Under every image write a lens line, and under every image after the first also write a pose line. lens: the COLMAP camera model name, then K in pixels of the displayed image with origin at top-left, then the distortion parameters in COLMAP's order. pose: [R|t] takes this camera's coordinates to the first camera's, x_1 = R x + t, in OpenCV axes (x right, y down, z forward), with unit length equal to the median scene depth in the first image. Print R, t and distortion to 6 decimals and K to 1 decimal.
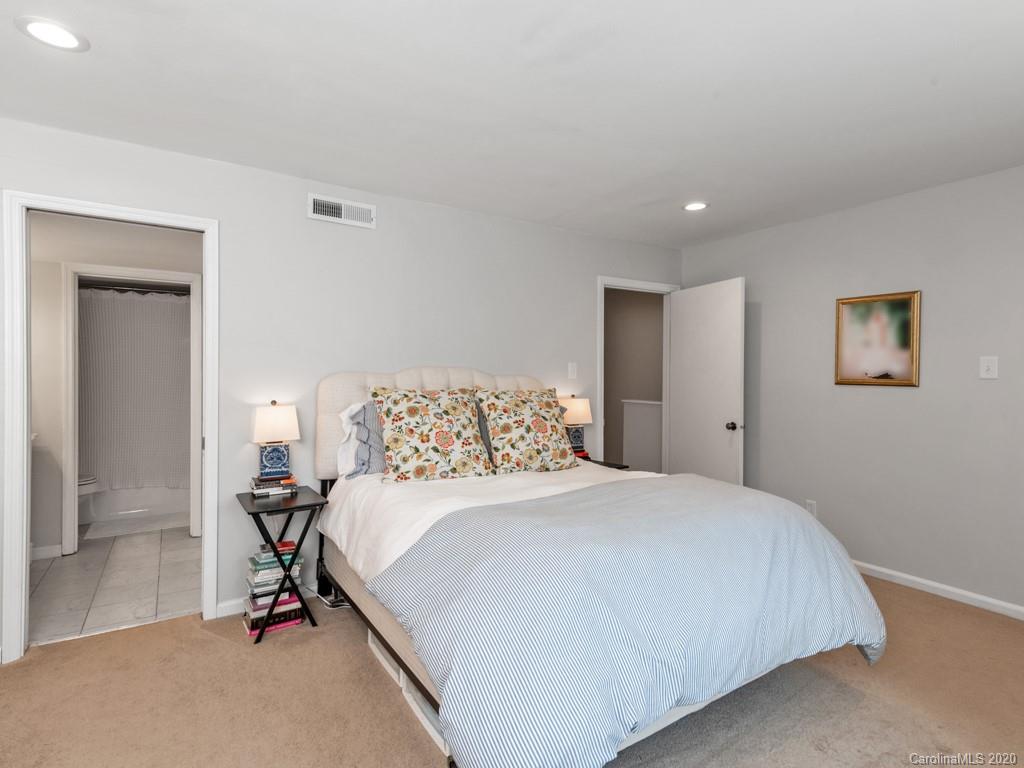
lens RADIAL K [[553.8, 0, 505.8], [0, 553.8, 383.0], [0, 0, 1]] dist [0.058208, -0.000324]
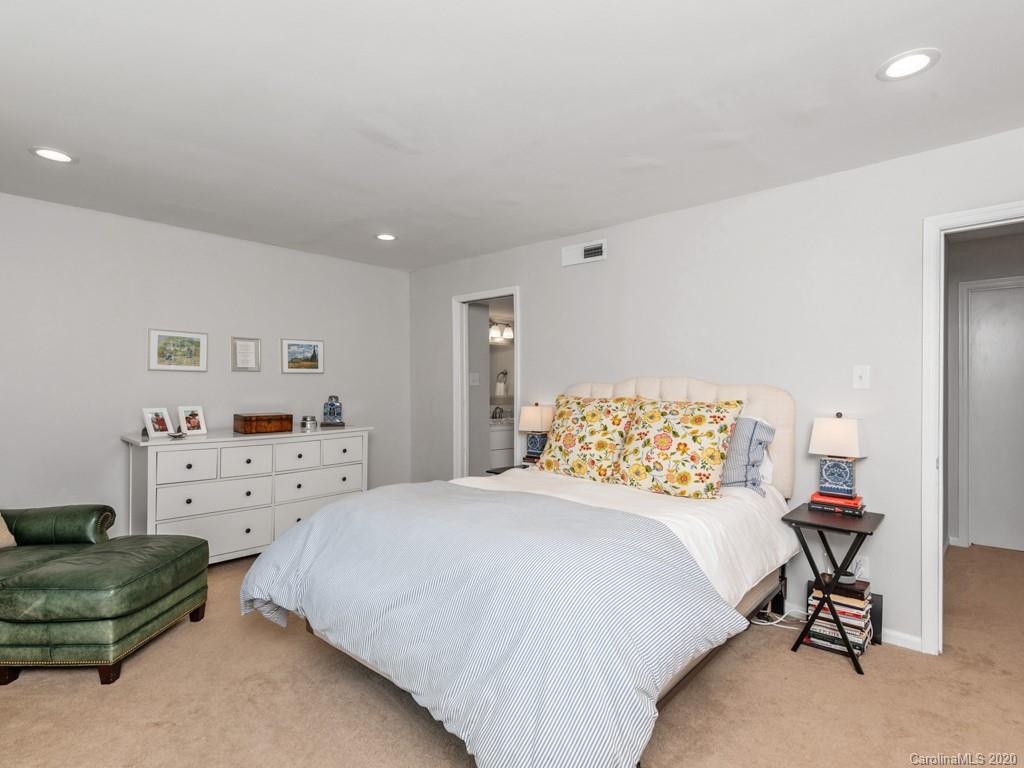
lens RADIAL K [[553.8, 0, 505.8], [0, 553.8, 383.0], [0, 0, 1]] dist [0.058208, -0.000324]
pose [[0.240150, -0.005149, -0.970722, 0.878088], [-0.013728, 0.999868, -0.008699, -0.005111], [0.970639, 0.015415, 0.240048, 0.548113]]
